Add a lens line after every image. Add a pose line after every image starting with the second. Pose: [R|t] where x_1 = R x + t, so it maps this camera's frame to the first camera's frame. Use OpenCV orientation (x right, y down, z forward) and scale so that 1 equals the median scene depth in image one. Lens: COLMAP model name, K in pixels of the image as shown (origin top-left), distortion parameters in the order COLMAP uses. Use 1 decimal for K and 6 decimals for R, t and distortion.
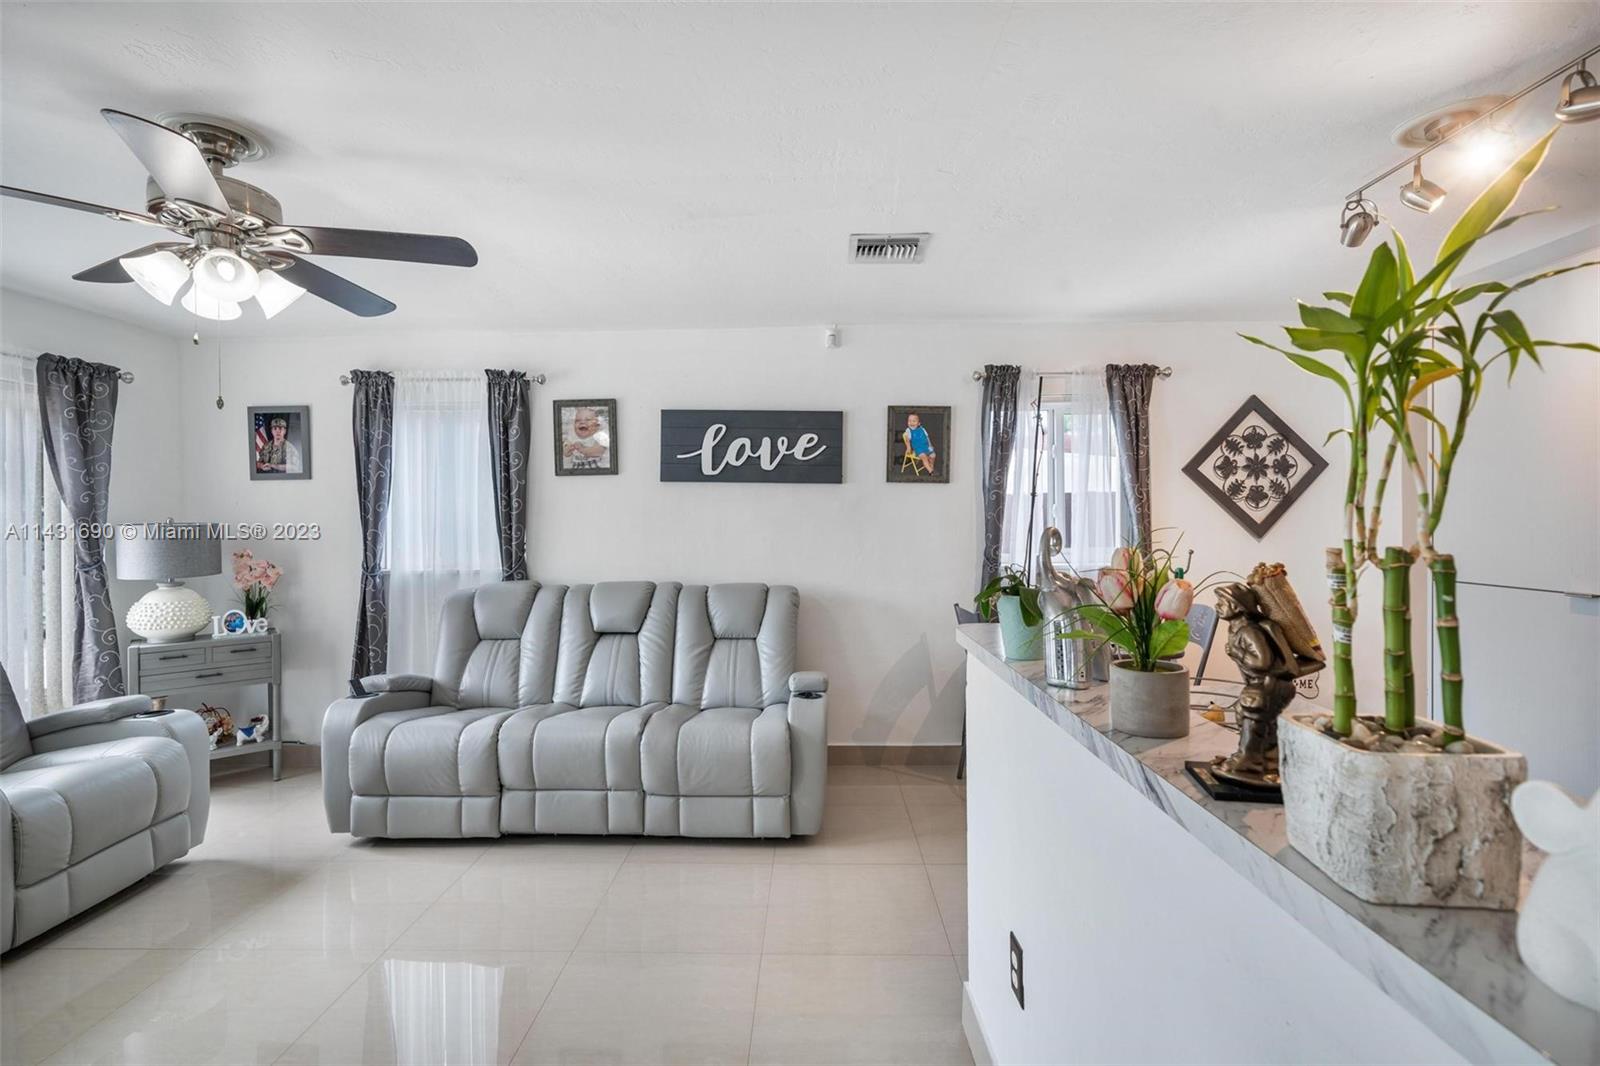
lens RADIAL K [[721.2, 0, 798.9], [0, 721.2, 523.4], [0, 0, 1]] dist [0.000351, -0.000042]
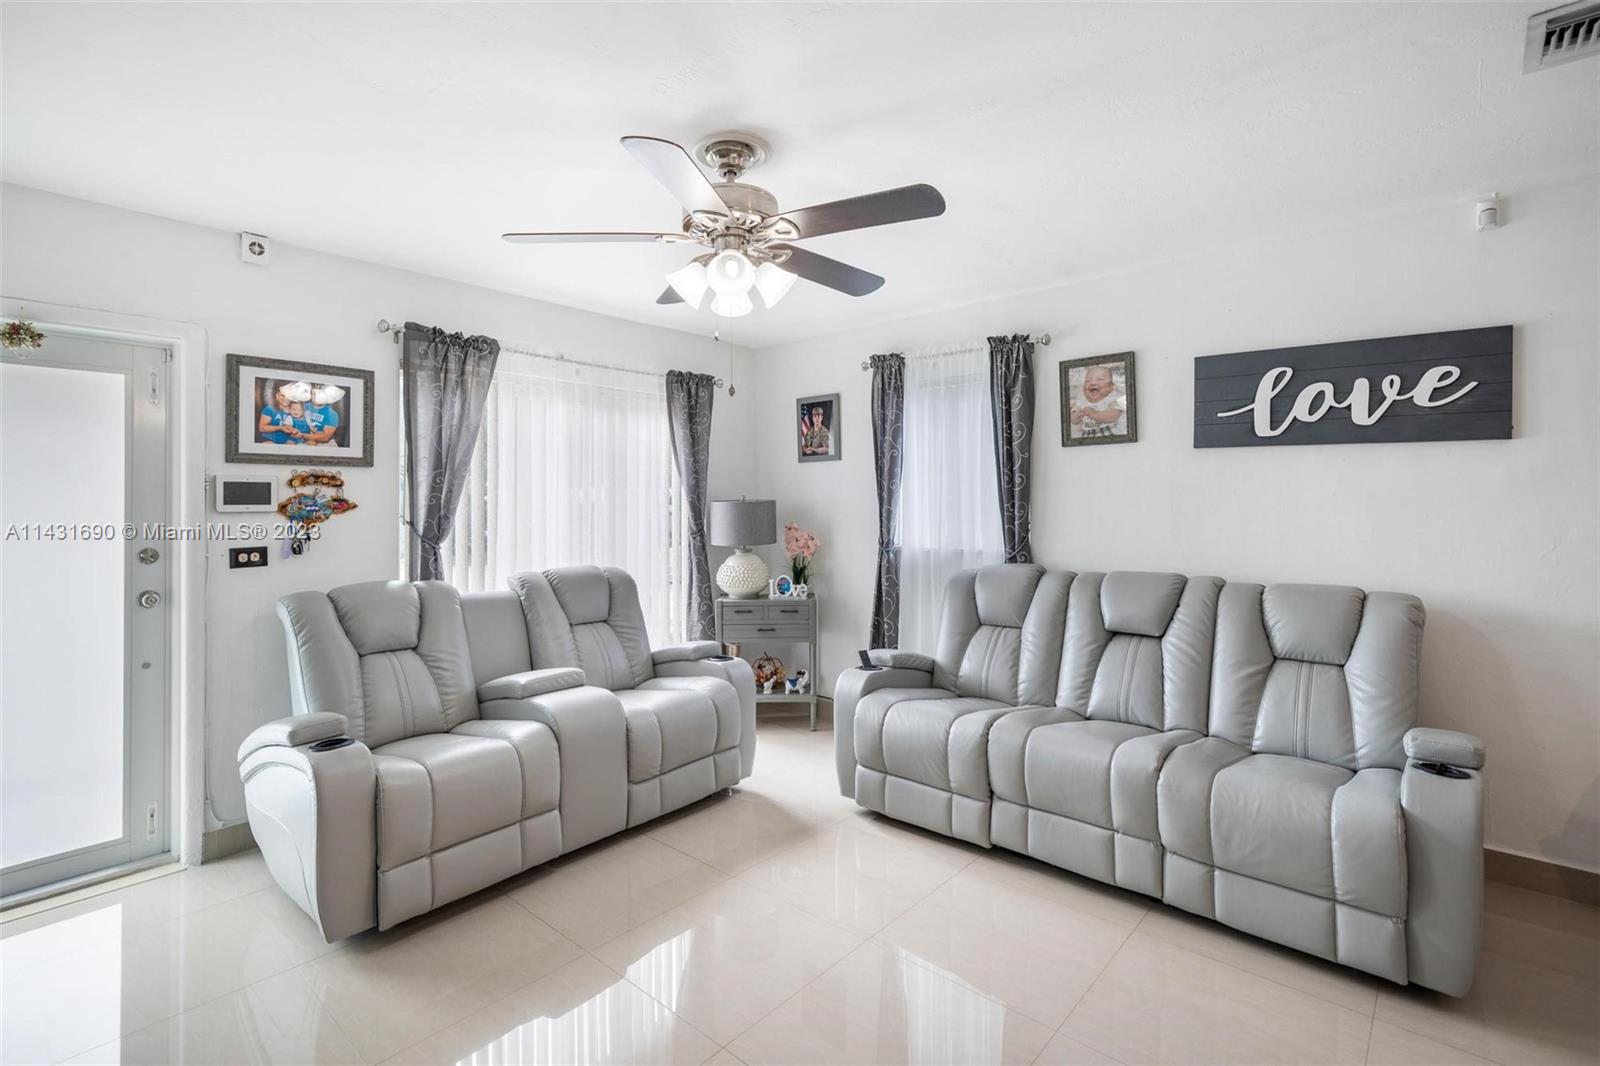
lens RADIAL K [[746.2, 0, 796.5], [0, 746.2, 492.9], [0, 0, 1]] dist [0.000943, 0.000382]
pose [[0.763095, -0.004548, -0.646270, 0.004214], [-0.002161, 0.999952, -0.009589, -0.000277], [0.646283, 0.008713, 0.763048, 0.095680]]
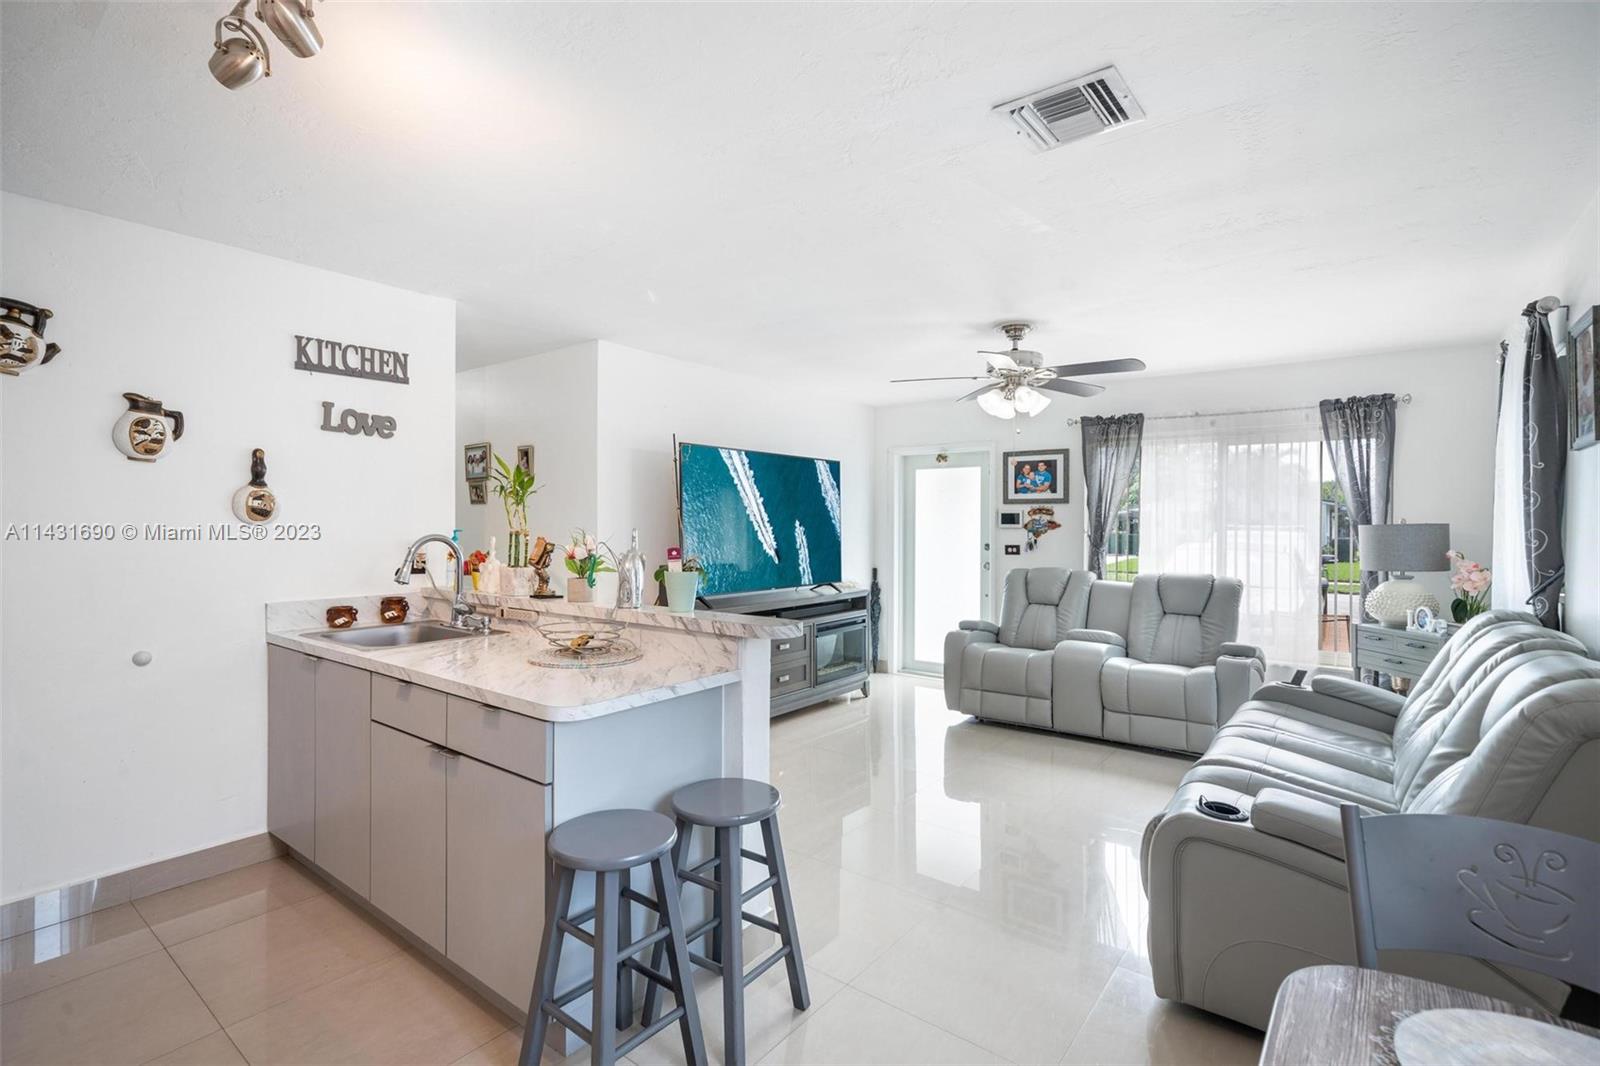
lens RADIAL K [[737.2, 0, 793.4], [0, 737.2, 523.4], [0, 0, 1]] dist [0.004343, 0.001146]
pose [[-0.599480, 0.006472, -0.800363, 0.583582], [-0.000555, 0.999964, 0.008502, -0.008971], [0.800389, 0.005541, -0.599455, 0.861676]]
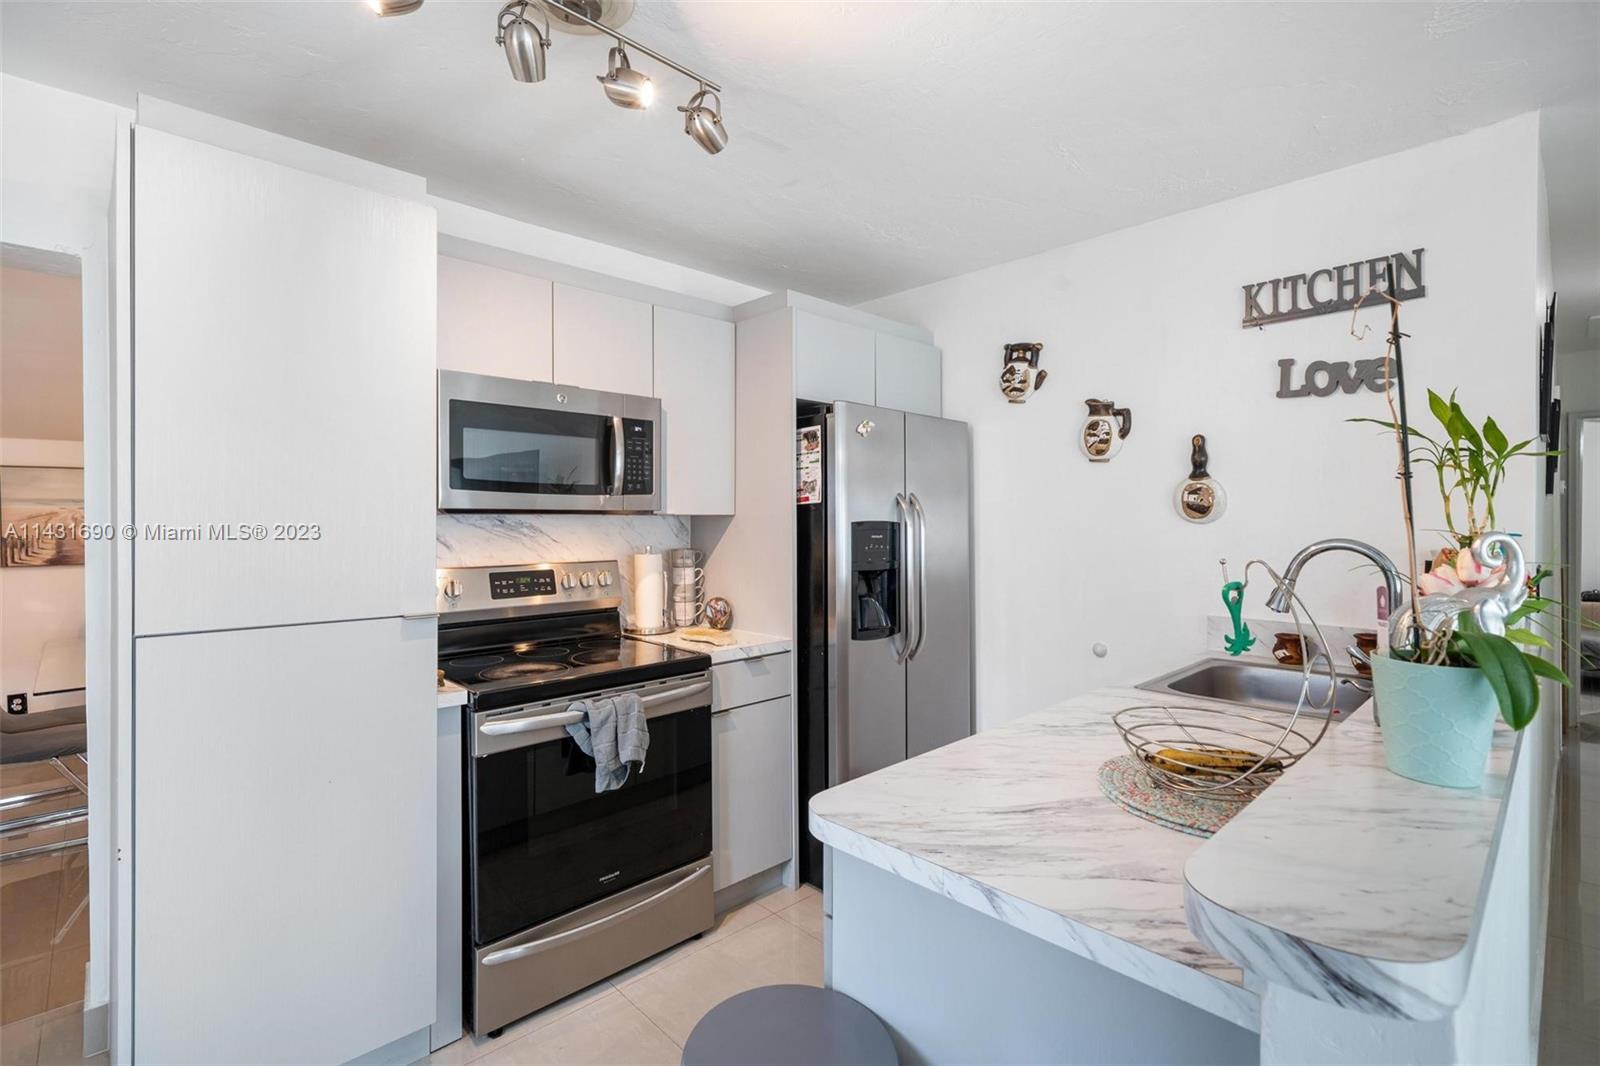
lens RADIAL K [[737.2, 0, 793.4], [0, 737.2, 523.4], [0, 0, 1]] dist [0.004343, 0.001146]
pose [[-0.699947, 0.003497, 0.714186, 0.102188], [0.005484, 0.999985, 0.000479, -0.002812], [-0.714173, 0.004252, -0.699956, 0.685468]]
